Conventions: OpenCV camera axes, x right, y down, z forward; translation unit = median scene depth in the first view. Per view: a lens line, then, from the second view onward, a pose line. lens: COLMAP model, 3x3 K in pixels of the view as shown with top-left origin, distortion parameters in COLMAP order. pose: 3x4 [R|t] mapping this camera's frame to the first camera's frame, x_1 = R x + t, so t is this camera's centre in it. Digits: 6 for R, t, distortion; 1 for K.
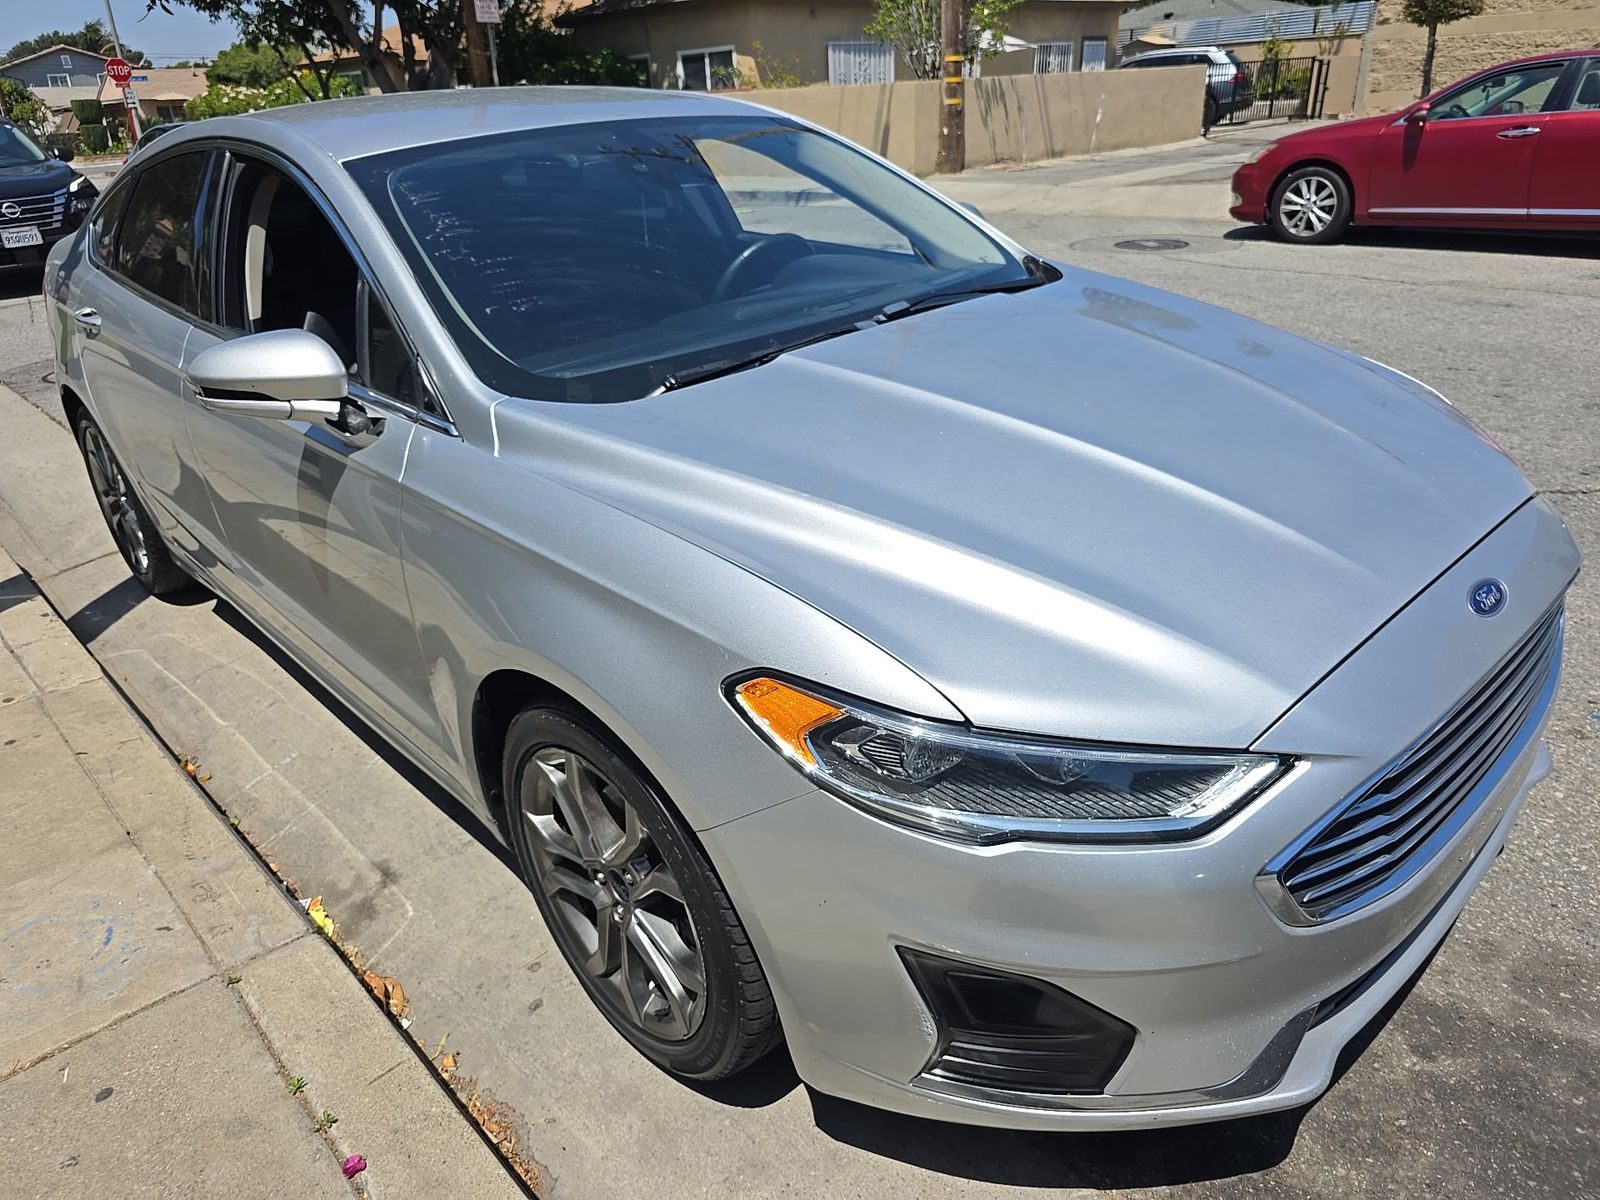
lens RADIAL K [[1130.9, 0, 800.0], [0, 1130.9, 600.0], [0, 0, 1]] dist [0.006542, 0.002927]
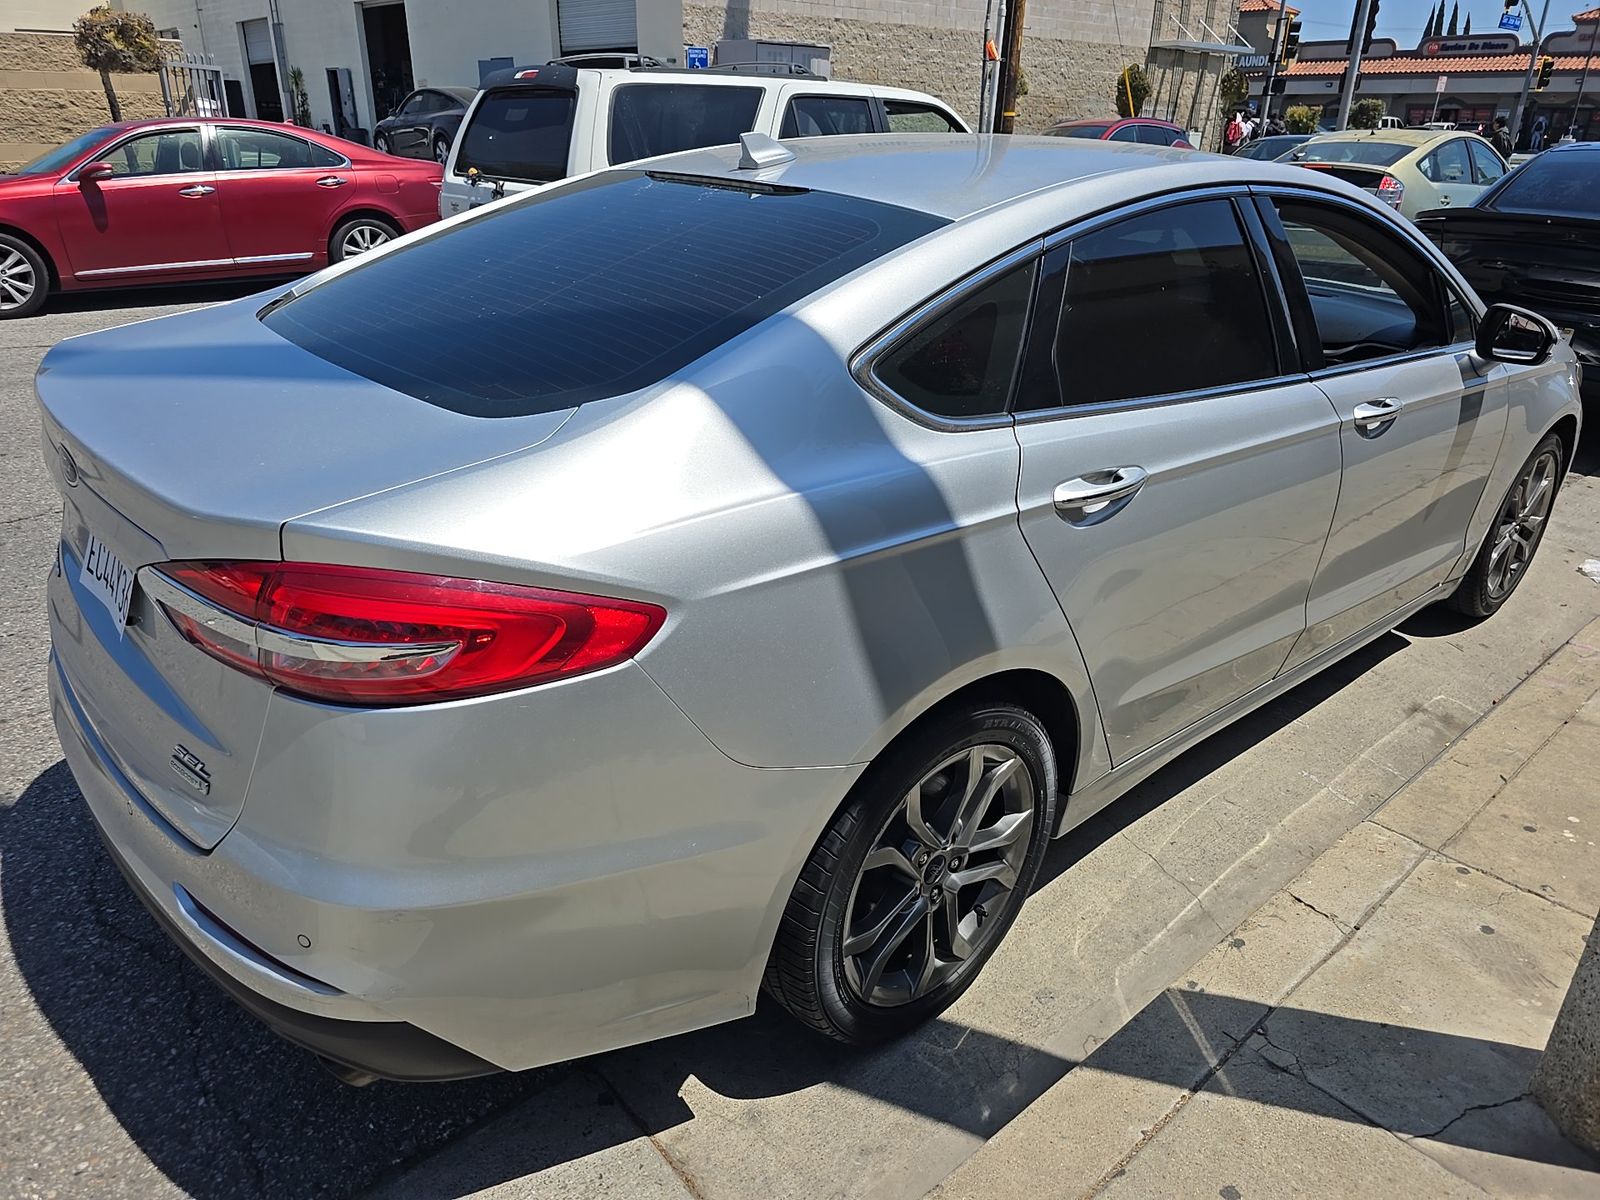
lens RADIAL K [[1114.2, 0, 800.0], [0, 1114.2, 600.0], [0, 0, 1]] dist [-0.004936, -0.007898]
pose [[0.012175, -0.346443, 0.937992, -1.306938], [0.390829, 0.865088, 0.314444, -0.476845], [-0.920383, 0.362766, 0.145932, 1.193921]]
